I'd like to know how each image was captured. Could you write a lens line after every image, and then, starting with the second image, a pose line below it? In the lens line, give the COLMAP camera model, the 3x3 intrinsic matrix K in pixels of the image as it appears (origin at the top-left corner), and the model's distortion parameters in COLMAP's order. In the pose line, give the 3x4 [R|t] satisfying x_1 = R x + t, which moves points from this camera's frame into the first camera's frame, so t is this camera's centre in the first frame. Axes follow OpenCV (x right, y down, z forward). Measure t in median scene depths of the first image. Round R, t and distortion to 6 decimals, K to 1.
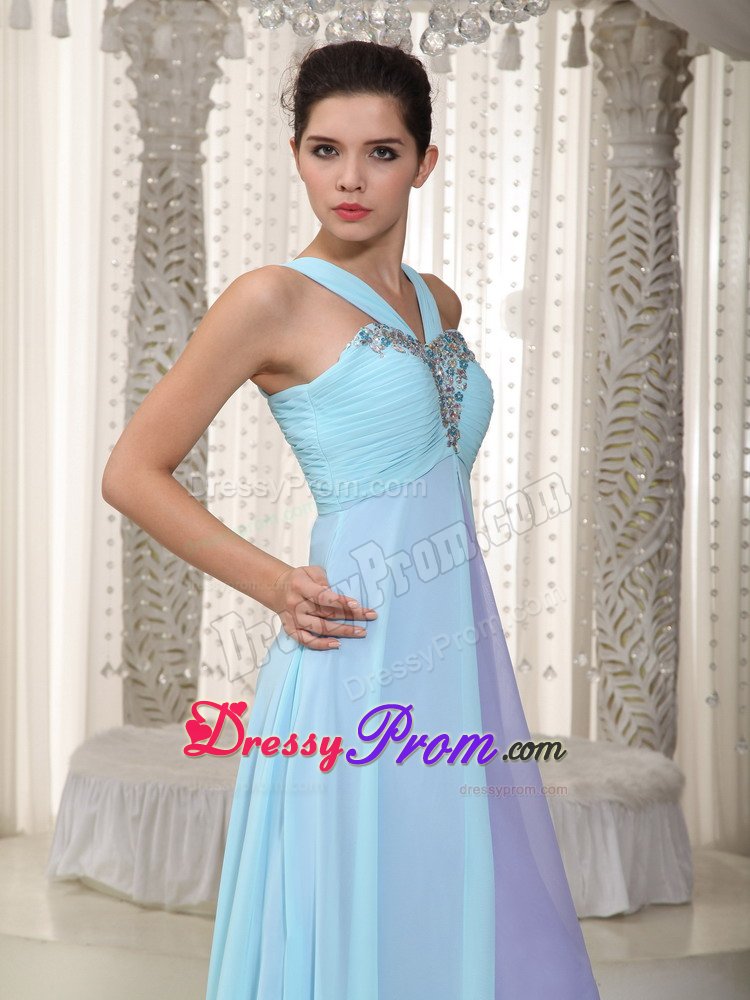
lens RADIAL K [[2815.0, 0, 363.6], [0, 2815.0, 479.0], [0, 0, 1]] dist [0.501374, 0.000000]
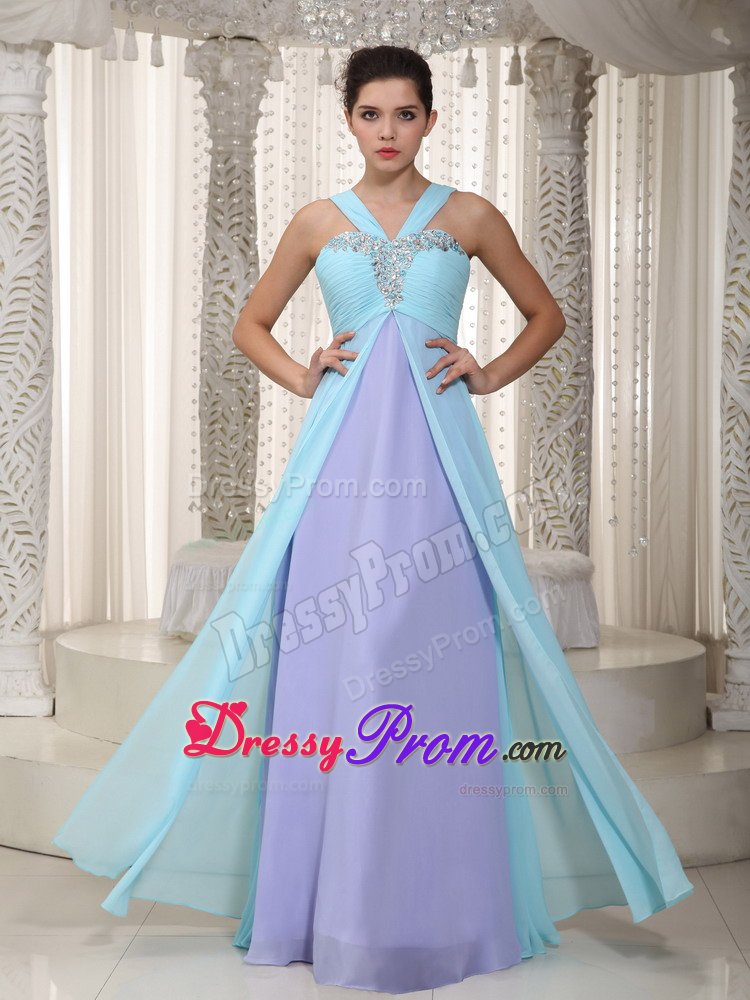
lens RADIAL K [[2234.3, 0, 354.6], [0, 2234.3, 446.2], [0, 0, 1]] dist [0.318212, 0.000000]
pose [[0.999950, -0.009920, 0.001227, -0.009201], [0.009920, 0.999951, 0.000058, 0.036184], [-0.001227, -0.000046, 0.999999, -0.132454]]
